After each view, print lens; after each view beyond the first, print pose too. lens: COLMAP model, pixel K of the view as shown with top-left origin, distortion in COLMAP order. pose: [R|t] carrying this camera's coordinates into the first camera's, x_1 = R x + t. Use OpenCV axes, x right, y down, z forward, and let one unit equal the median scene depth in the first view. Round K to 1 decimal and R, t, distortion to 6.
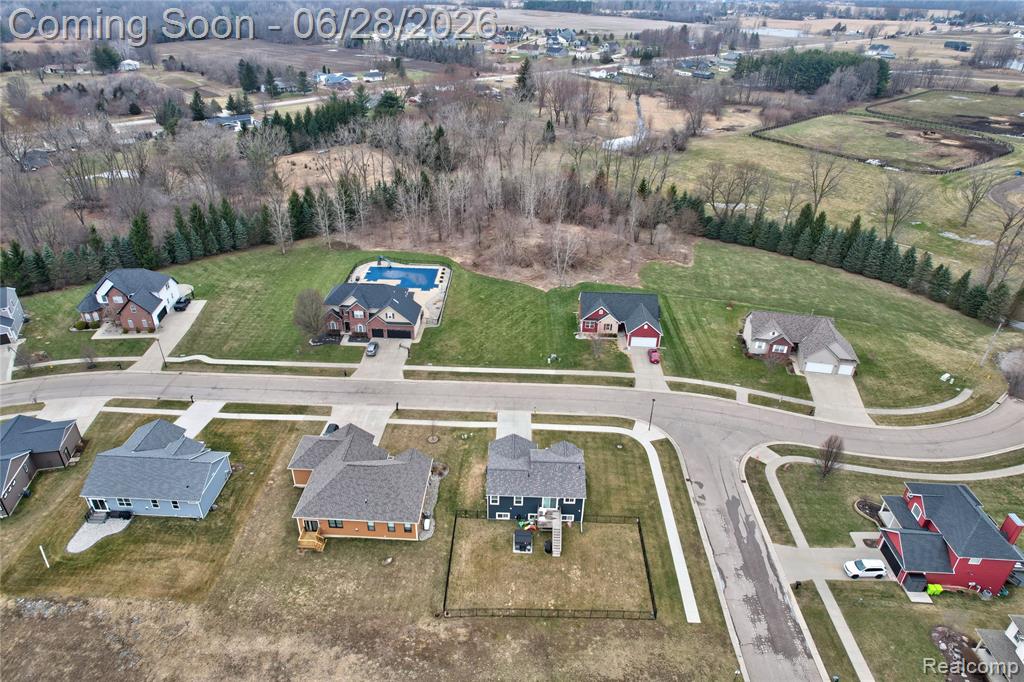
lens RADIAL K [[648.8, 0, 508.8], [0, 648.8, 340.9], [0, 0, 1]] dist [-0.052747, 0.000120]
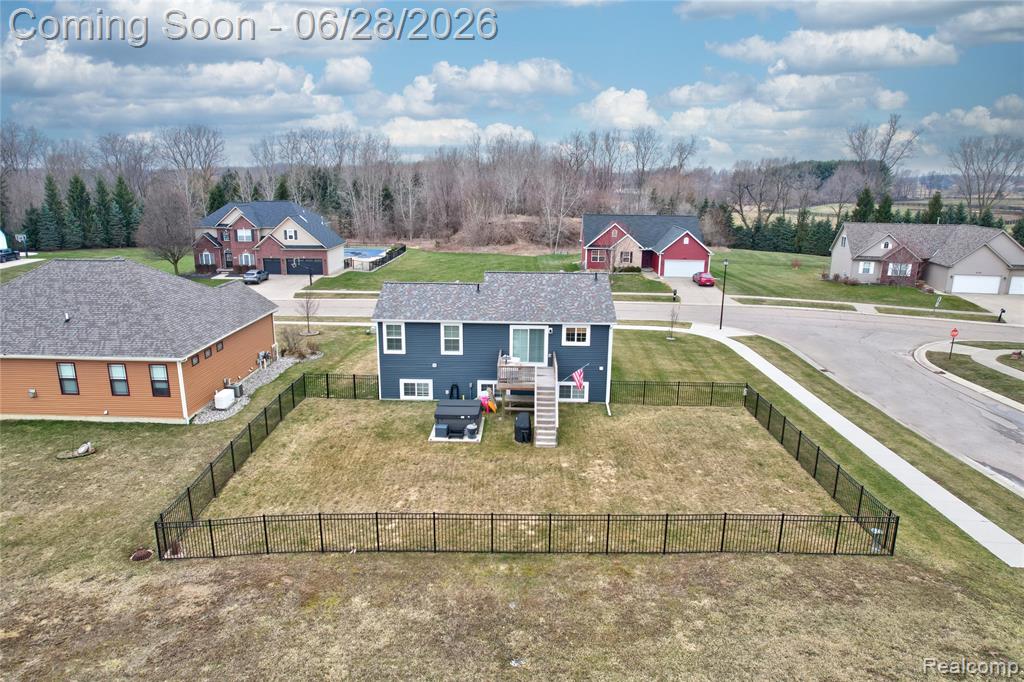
lens RADIAL K [[653.6, 0, 509.4], [0, 653.6, 338.2], [0, 0, 1]] dist [-0.081188, 0.072759]
pose [[0.999957, -0.008792, 0.002879, 0.045326], [0.009243, 0.962993, -0.269367, 0.322651], [-0.000404, 0.269382, 0.963033, 0.541610]]
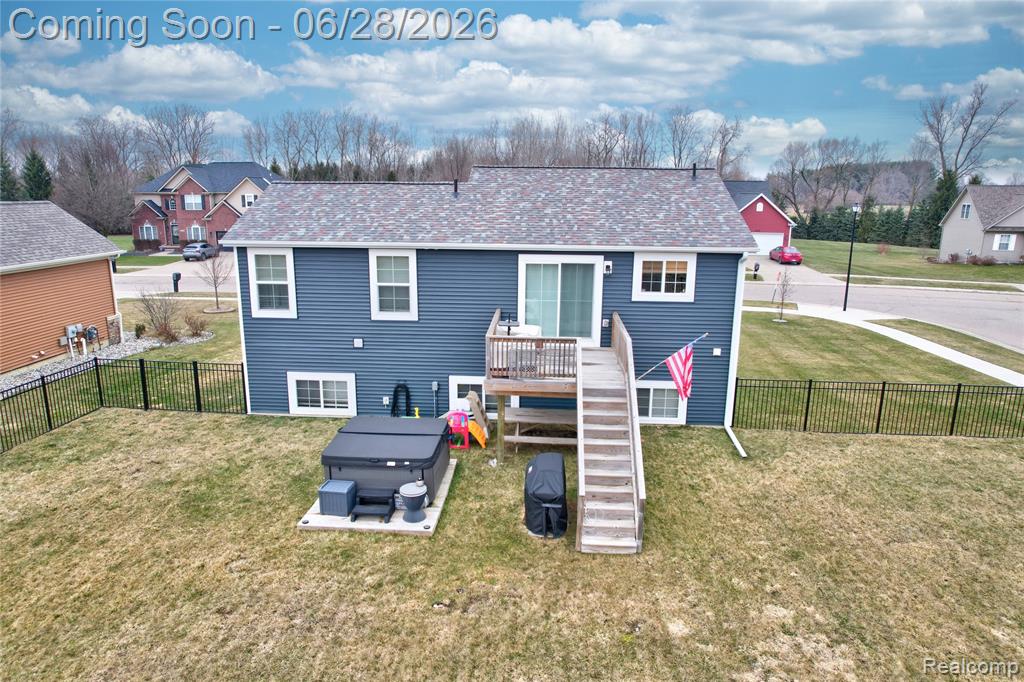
lens RADIAL K [[653.6, 0, 509.4], [0, 653.6, 338.2], [0, 0, 1]] dist [-0.081188, 0.072759]
pose [[0.999577, -0.001775, -0.029026, 0.049143], [-0.006666, 0.957571, -0.288121, 0.285166], [0.028305, 0.288193, 0.957154, 0.740769]]
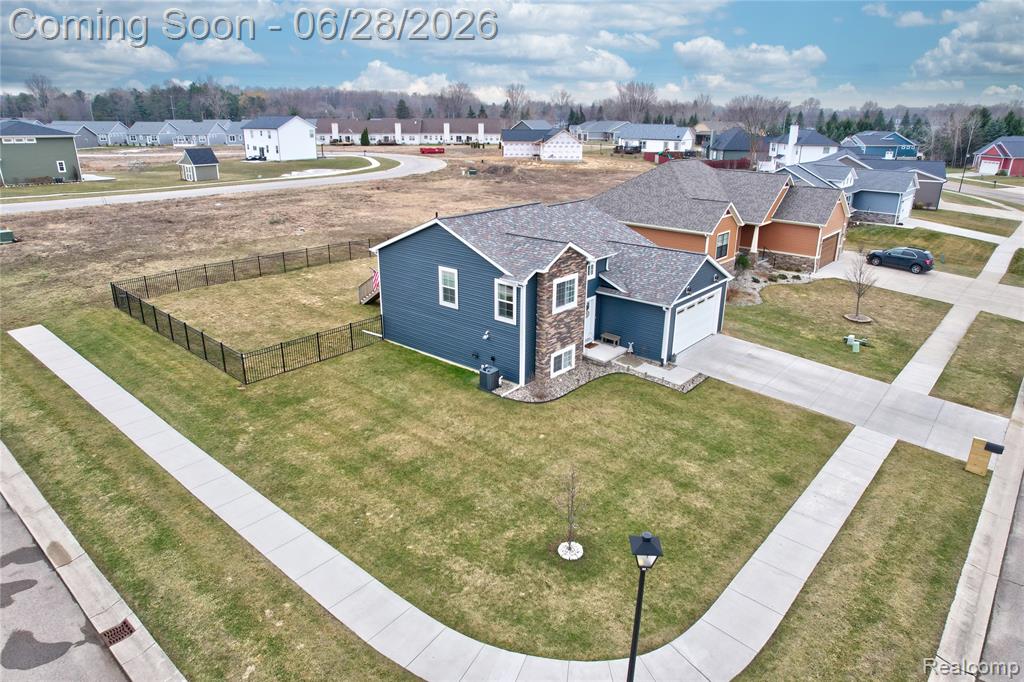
lens RADIAL K [[653.6, 0, 509.4], [0, 653.6, 338.2], [0, 0, 1]] dist [-0.081188, 0.072759]
pose [[-0.626649, 0.238460, -0.741921, 0.321973], [-0.401833, 0.716840, 0.569798, 0.029294], [0.667713, 0.655192, -0.353387, 1.087674]]
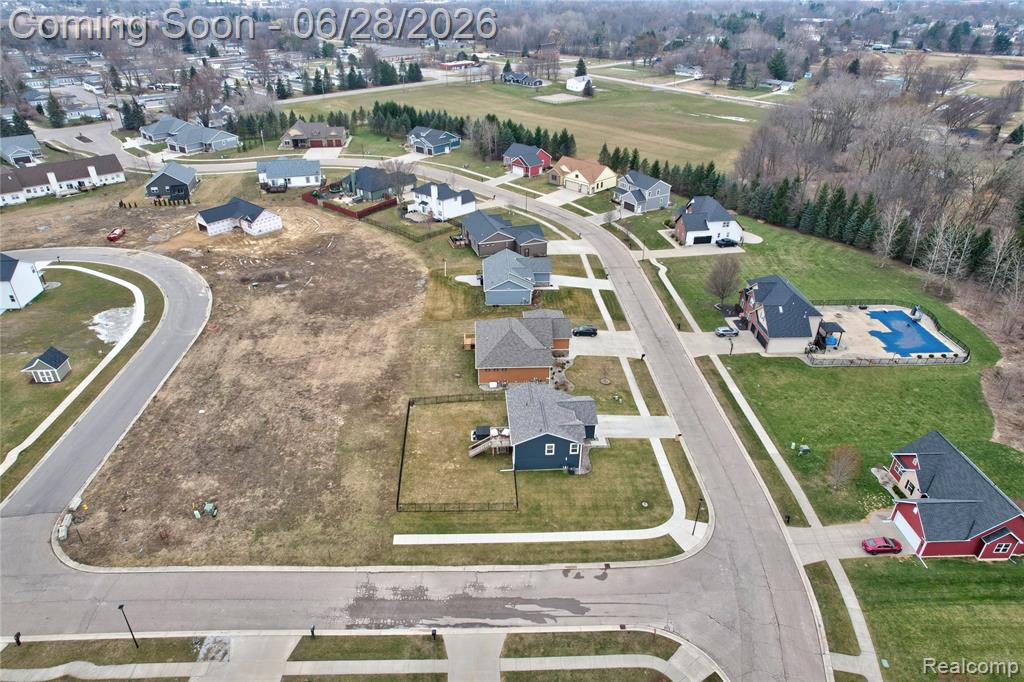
lens RADIAL K [[653.6, 0, 509.4], [0, 653.6, 338.2], [0, 0, 1]] dist [-0.081188, 0.072759]
pose [[0.094525, 0.477273, -0.873656, 0.842153], [-0.500110, 0.781578, 0.372862, -0.245972], [0.860787, 0.401680, 0.312568, 0.537652]]
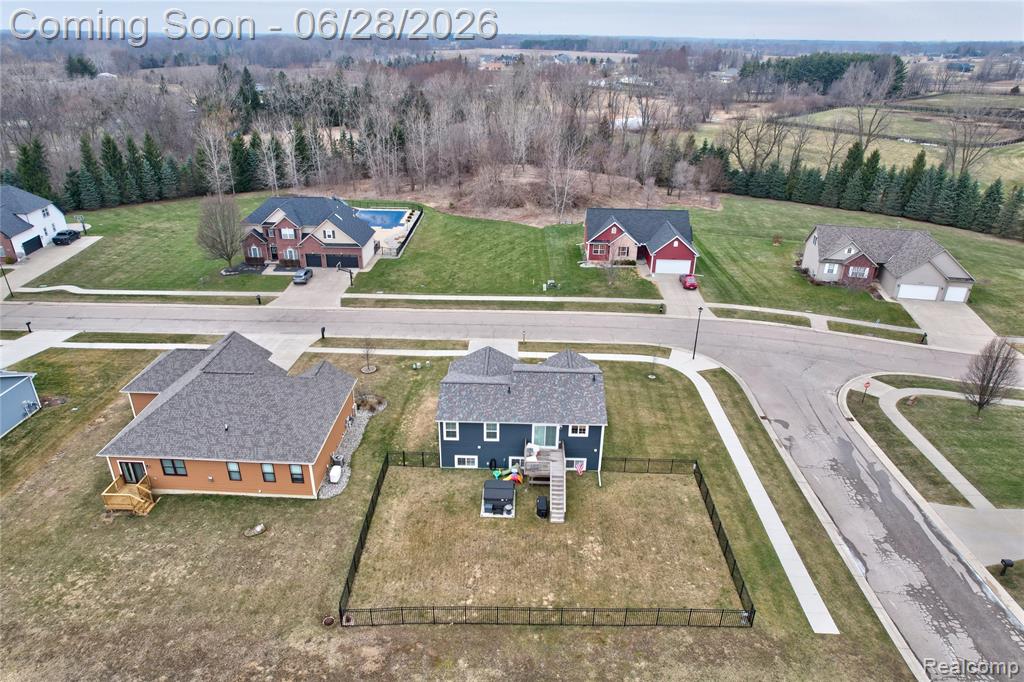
lens RADIAL K [[653.6, 0, 509.4], [0, 653.6, 338.2], [0, 0, 1]] dist [-0.081188, 0.072759]
pose [[0.999976, -0.006735, 0.001867, 0.027561], [0.006861, 0.996928, -0.078026, 0.187862], [-0.001336, 0.078037, 0.996950, 0.363934]]
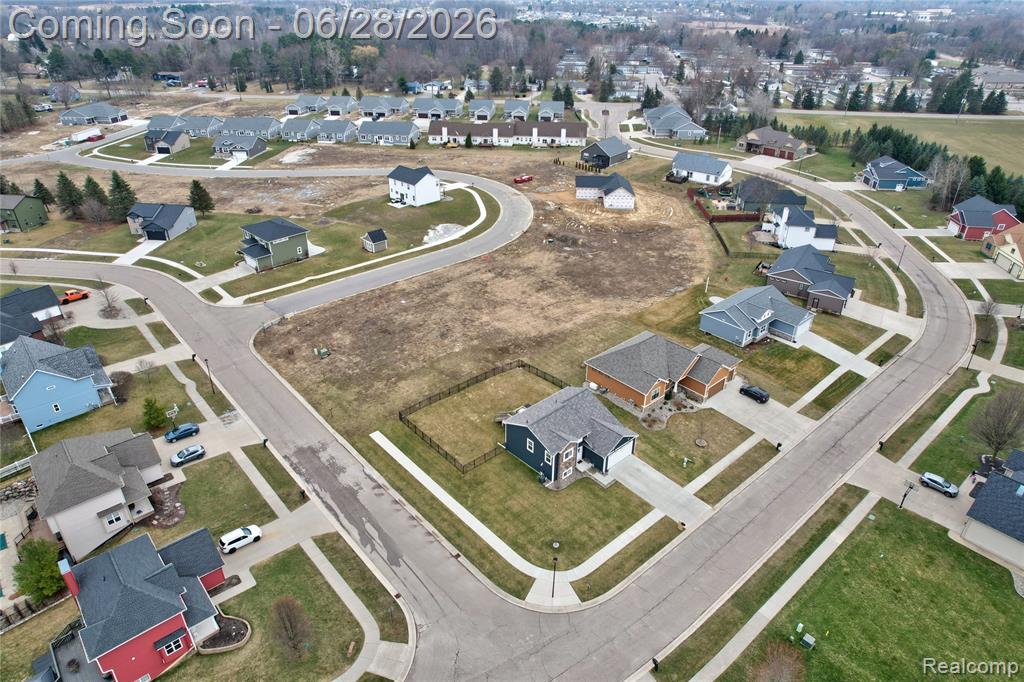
lens RADIAL K [[653.6, 0, 509.4], [0, 653.6, 338.2], [0, 0, 1]] dist [-0.081188, 0.072759]
pose [[-0.721833, 0.319023, -0.614151, 0.638712], [-0.356457, 0.589268, 0.725053, -0.539275], [0.593208, 0.742286, -0.311635, 1.099293]]
